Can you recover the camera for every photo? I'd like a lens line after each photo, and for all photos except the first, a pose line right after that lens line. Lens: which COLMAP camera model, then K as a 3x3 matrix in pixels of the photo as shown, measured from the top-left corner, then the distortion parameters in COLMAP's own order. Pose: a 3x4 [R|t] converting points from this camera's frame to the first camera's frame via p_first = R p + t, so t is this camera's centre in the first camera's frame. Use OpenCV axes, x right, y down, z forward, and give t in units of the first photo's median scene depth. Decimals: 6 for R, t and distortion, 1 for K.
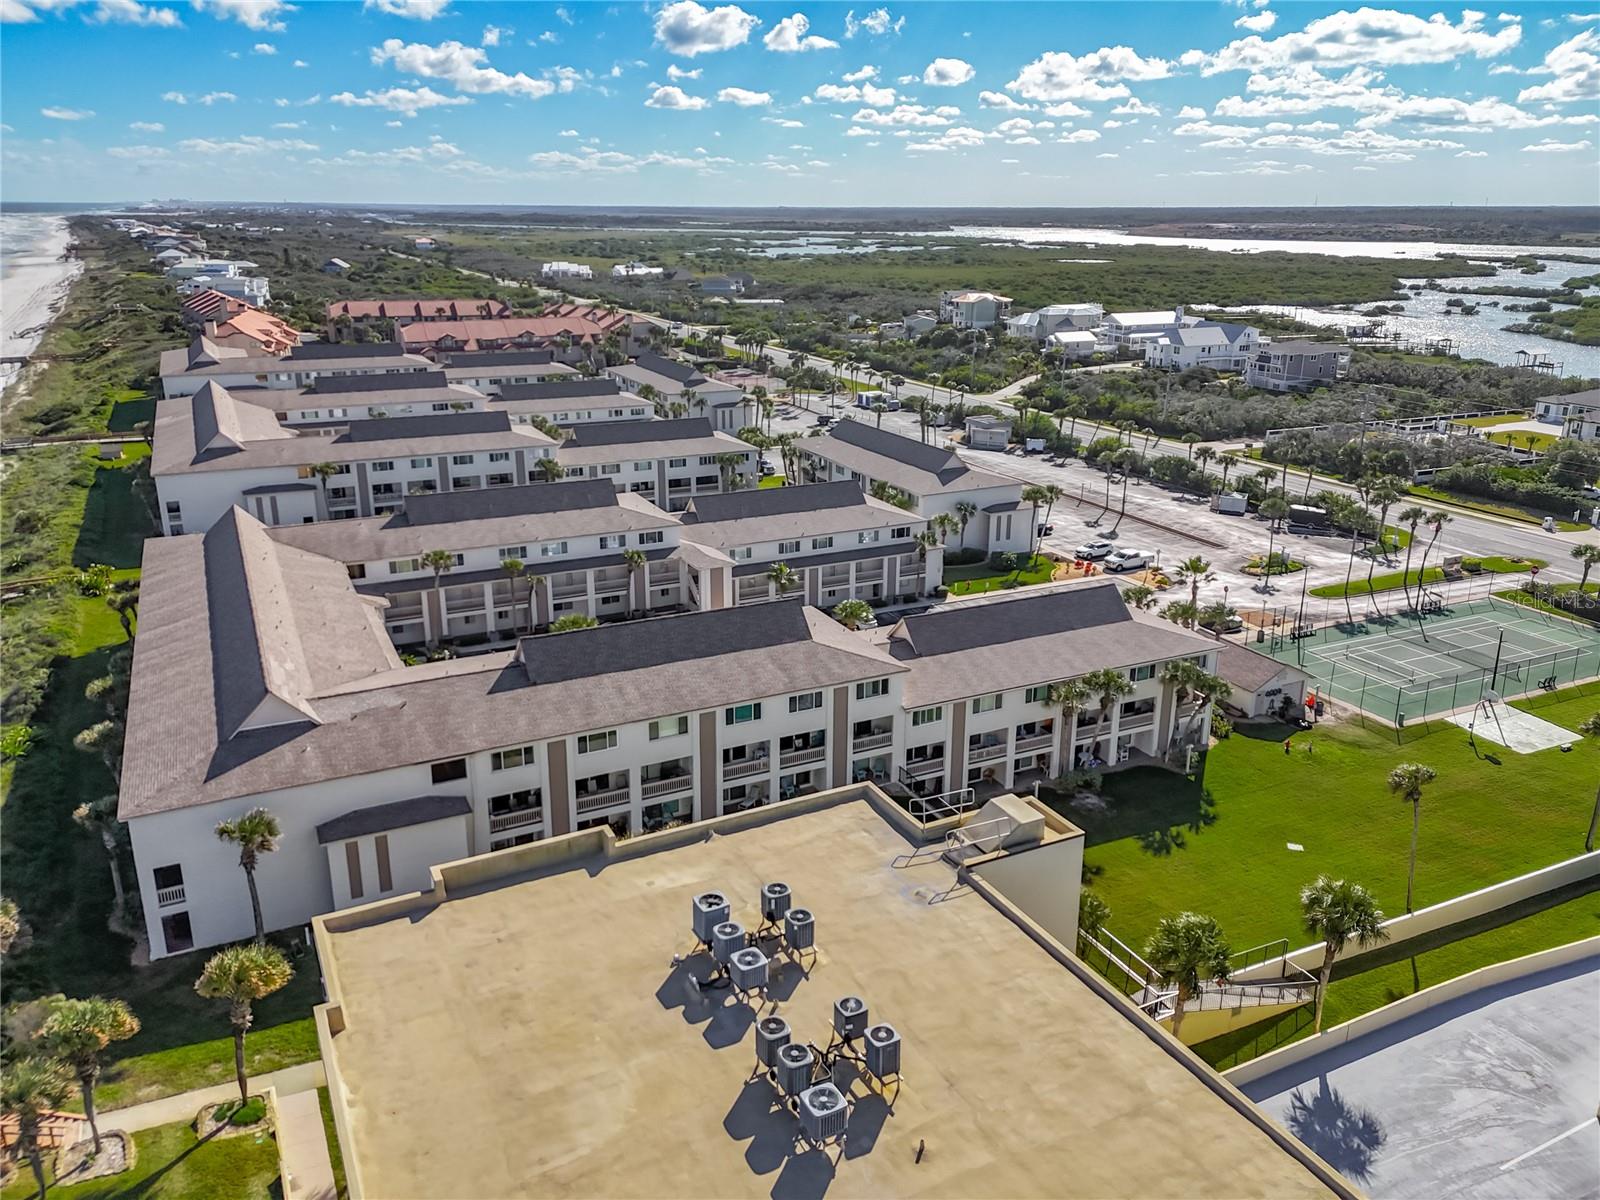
lens RADIAL K [[1193.1, 0, 769.2], [0, 1193.1, 599.2], [0, 0, 1]] dist [0.059452, -0.053627]
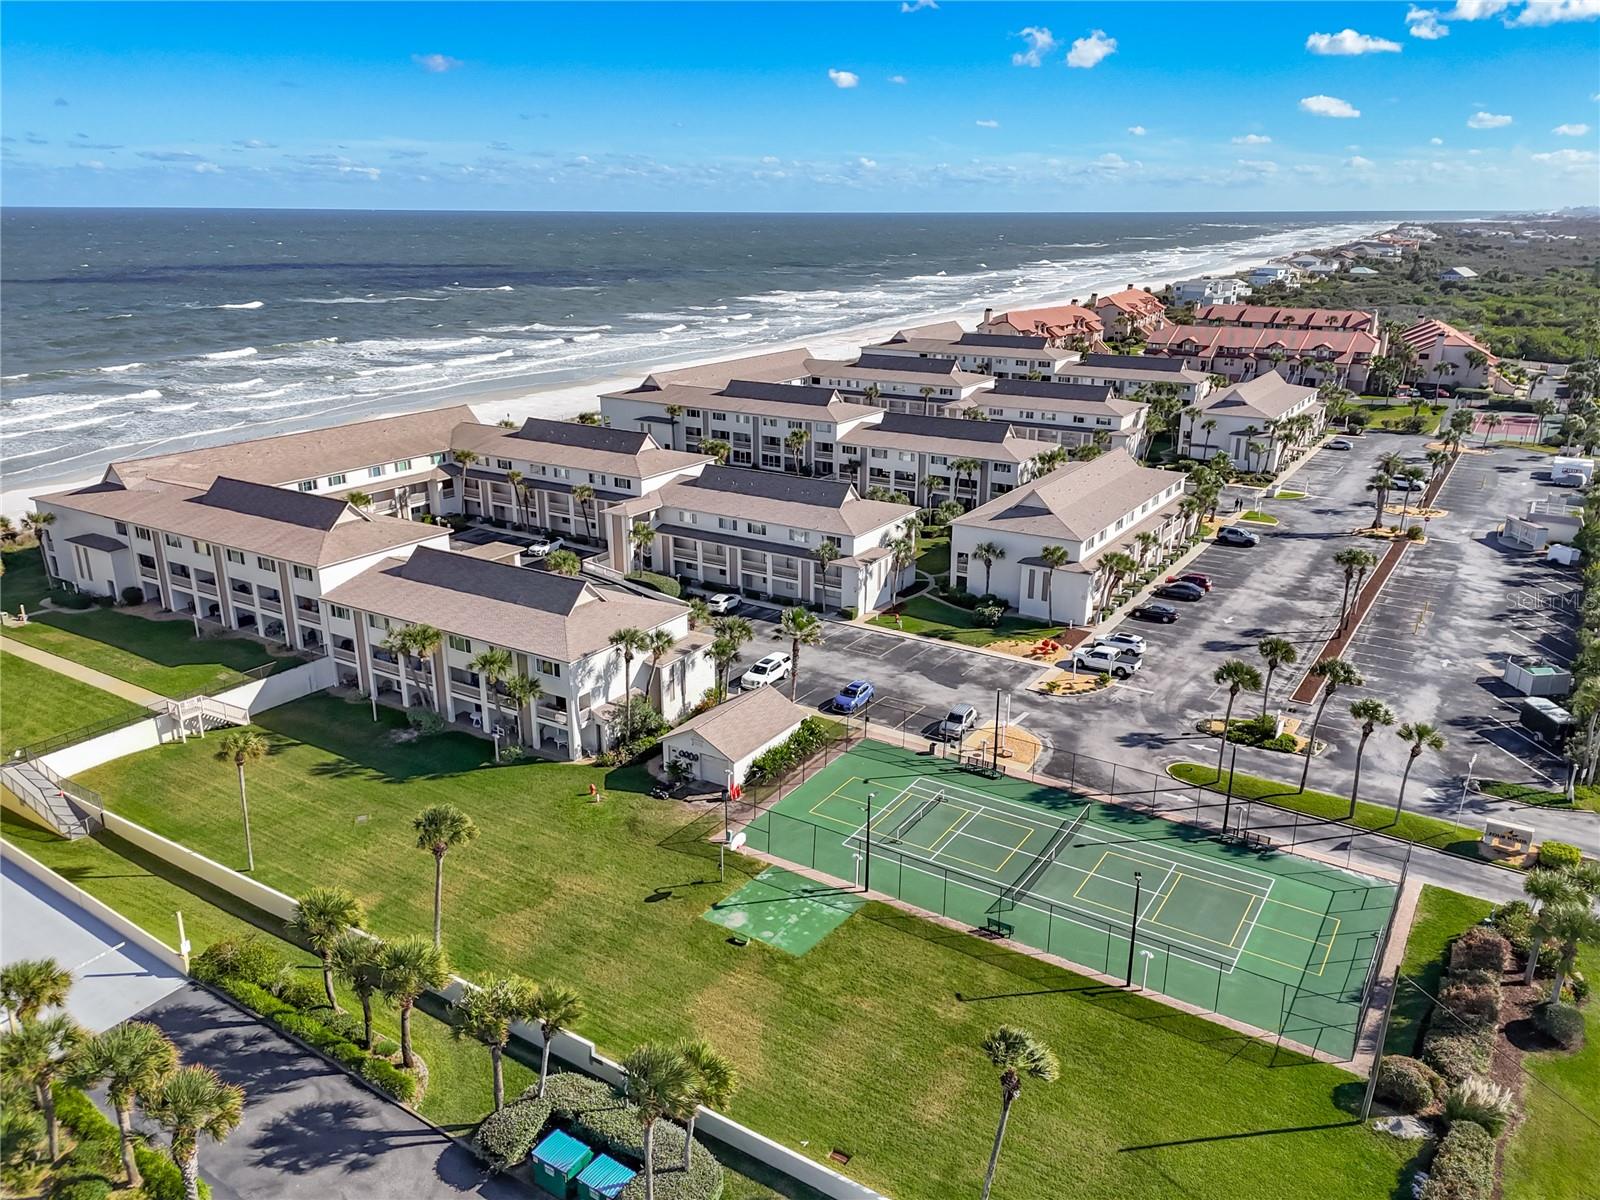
lens RADIAL K [[1193.1, 0, 769.2], [0, 1193.1, 599.2], [0, 0, 1]] dist [0.059452, -0.053627]
pose [[0.511426, 0.257433, -0.819861, 0.397544], [-0.262841, 0.955210, 0.135973, -0.057738], [0.818143, 0.145953, 0.556183, 0.194125]]
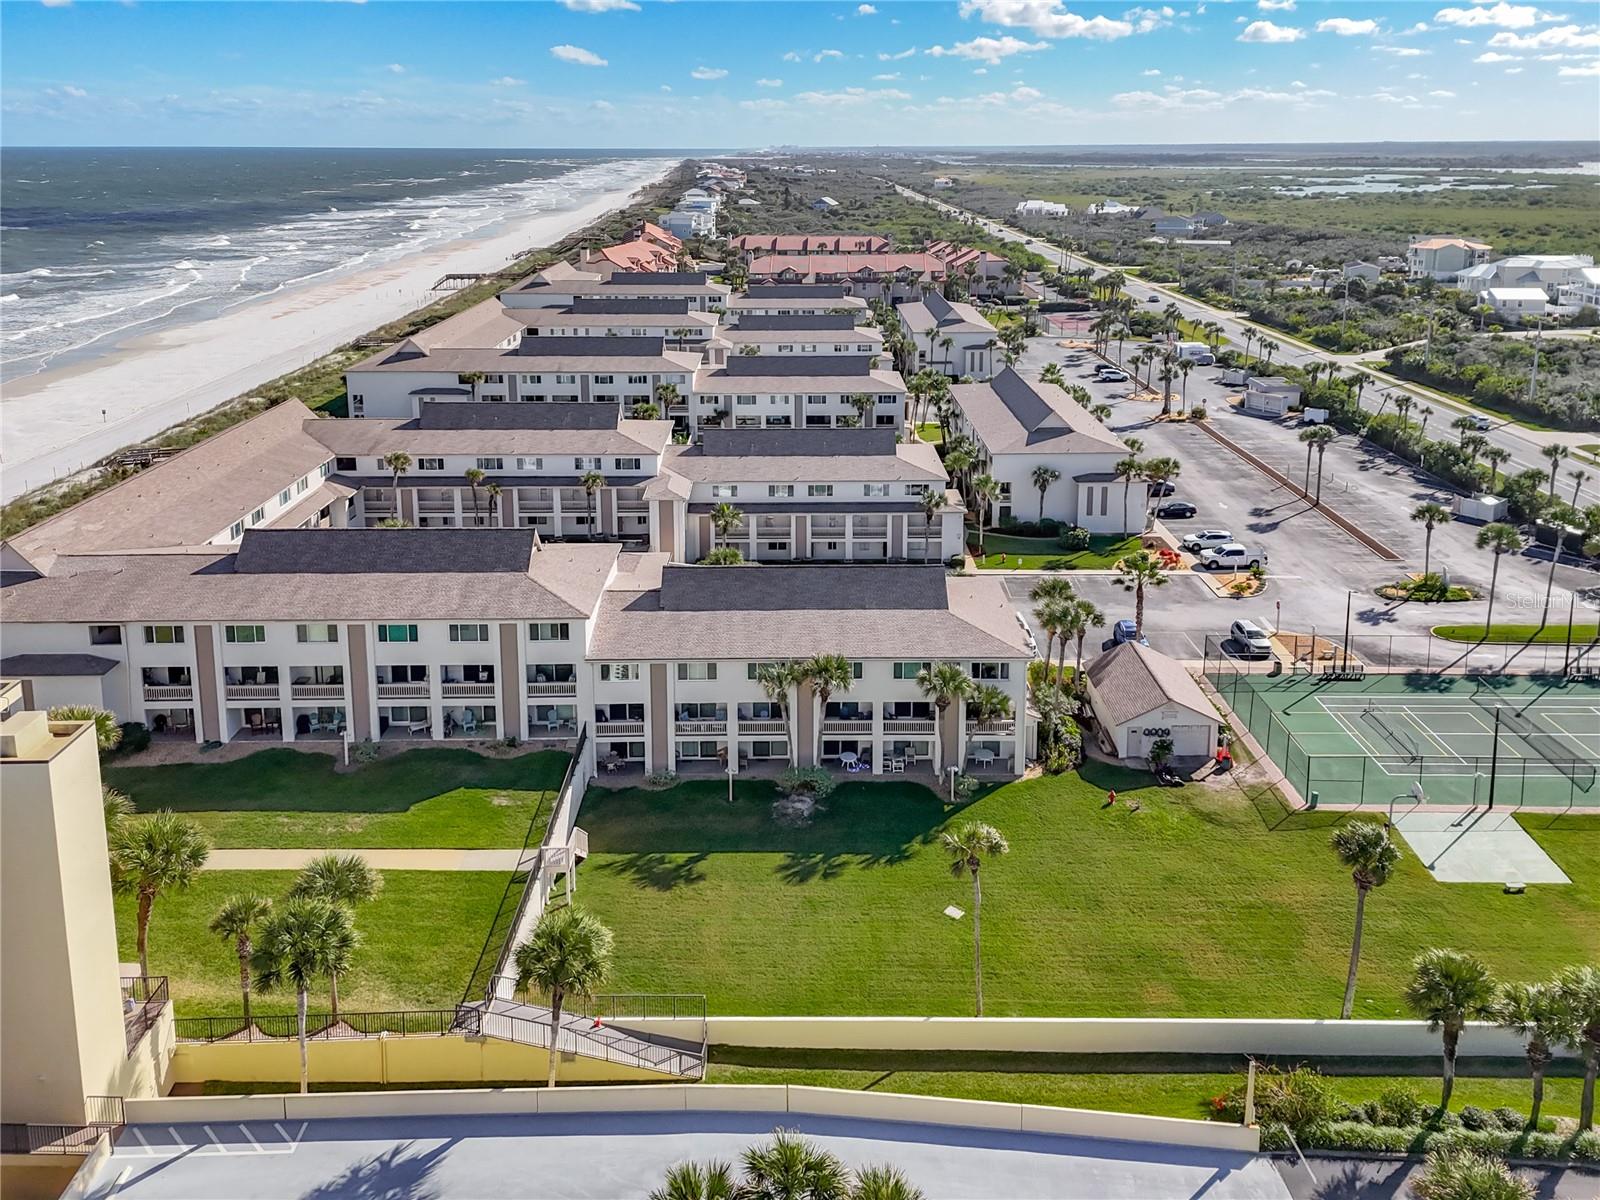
lens RADIAL K [[1232.0, 0, 791.9], [0, 1232.0, 415.5], [0, 0, 1]] dist [0.064274, -0.078990]
pose [[0.898245, 0.084767, -0.431244, 0.189559], [-0.128251, 0.989072, -0.072720, -0.013739], [0.420367, 0.120628, 0.899300, 0.047638]]
